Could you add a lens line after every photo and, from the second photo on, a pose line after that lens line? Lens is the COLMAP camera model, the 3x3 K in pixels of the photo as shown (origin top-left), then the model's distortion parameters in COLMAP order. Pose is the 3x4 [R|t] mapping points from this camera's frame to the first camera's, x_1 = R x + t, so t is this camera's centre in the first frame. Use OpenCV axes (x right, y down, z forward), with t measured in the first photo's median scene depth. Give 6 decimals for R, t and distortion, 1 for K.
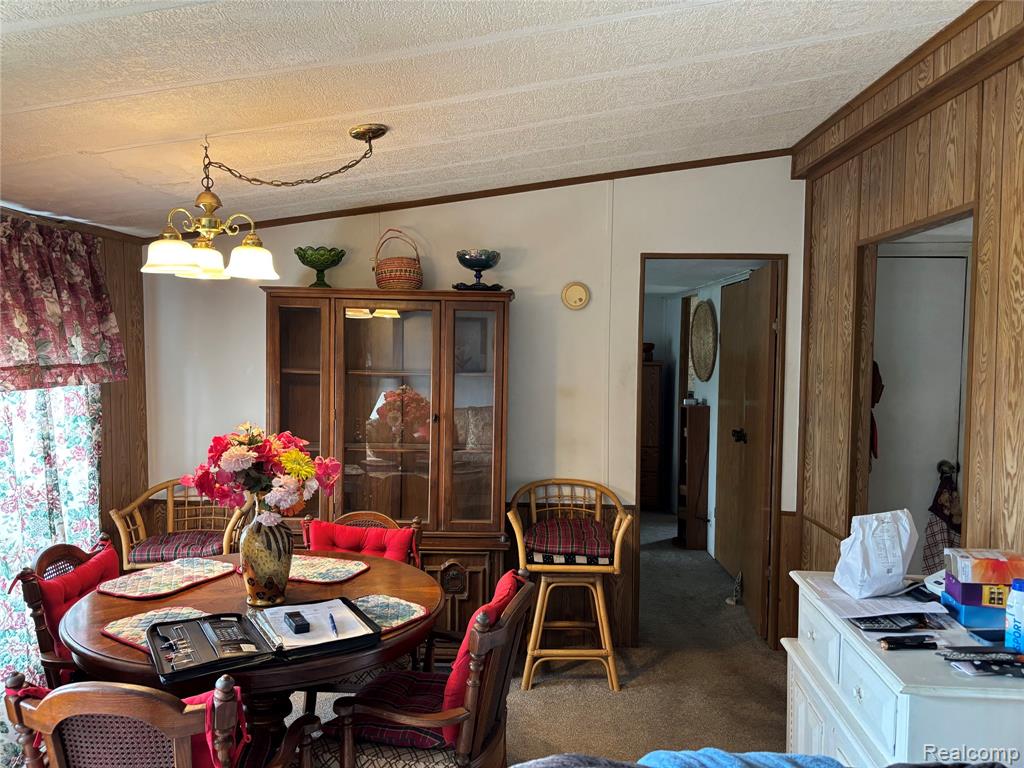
lens RADIAL K [[778.3, 0, 513.0], [0, 778.3, 382.6], [0, 0, 1]] dist [0.042781, -0.045304]
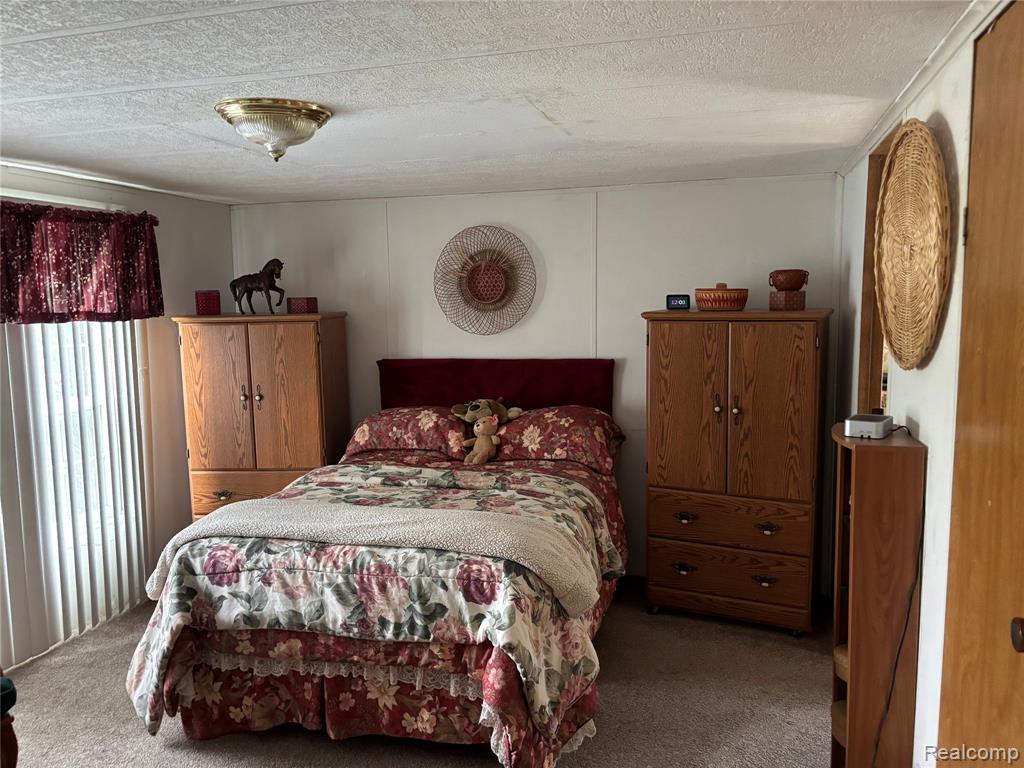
lens RADIAL K [[778.3, 0, 512.5], [0, 778.3, 385.7], [0, 0, 1]] dist [0.042781, -0.045304]
pose [[0.962024, 0.002367, -0.272954, 0.172975], [0.015407, 0.997897, 0.062956, -0.018045], [0.272529, -0.064770, 0.959965, 0.633682]]
